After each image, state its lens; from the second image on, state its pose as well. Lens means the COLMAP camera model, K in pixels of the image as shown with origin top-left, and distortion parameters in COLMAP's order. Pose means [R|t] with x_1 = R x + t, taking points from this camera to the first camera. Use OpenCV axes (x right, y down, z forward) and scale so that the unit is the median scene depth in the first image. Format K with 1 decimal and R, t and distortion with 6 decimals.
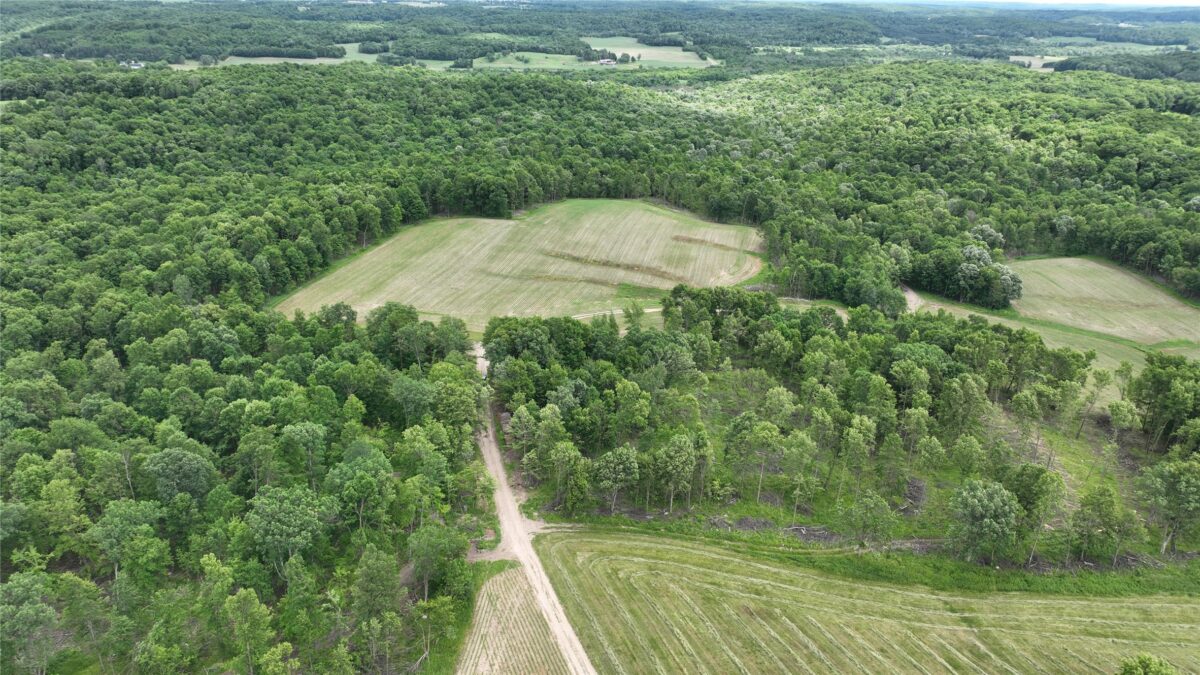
lens RADIAL K [[841.2, 0, 600.1], [0, 841.2, 339.6], [0, 0, 1]] dist [-0.004310, 0.021385]
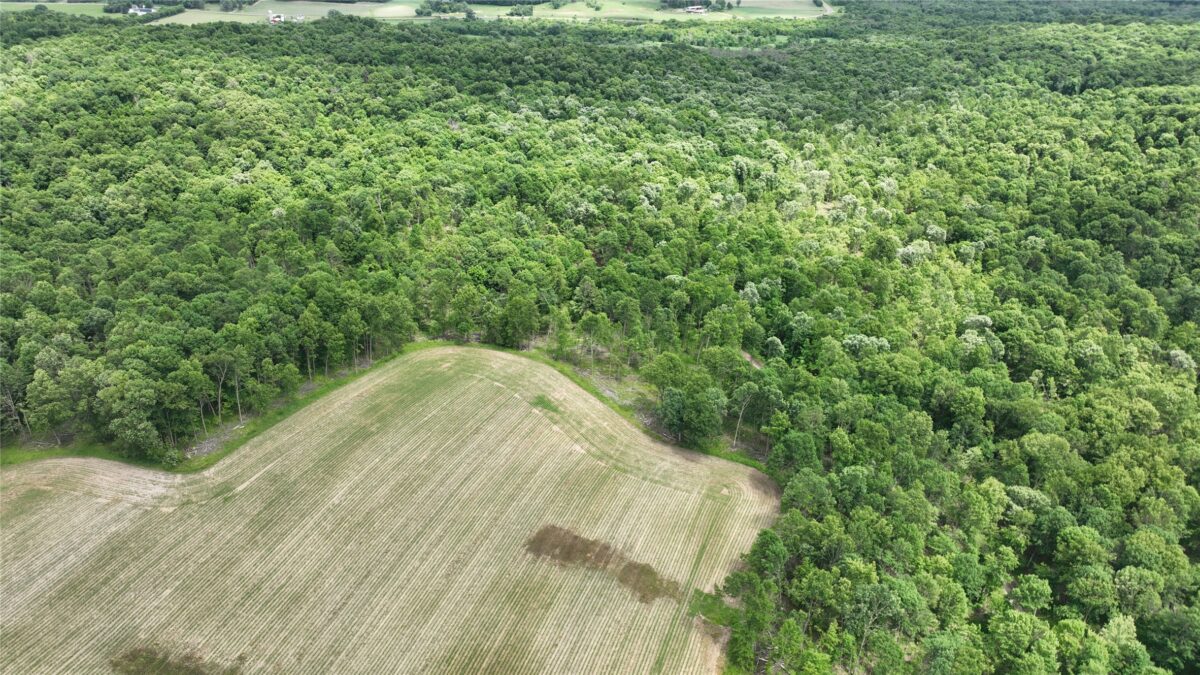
lens RADIAL K [[841.2, 0, 602.9], [0, 841.2, 337.9], [0, 0, 1]] dist [-0.004310, 0.021385]
pose [[0.990144, 0.060483, -0.126317, 0.075018], [-0.051578, 0.996025, 0.072624, -0.112611], [0.130207, -0.065393, 0.989328, 0.261914]]
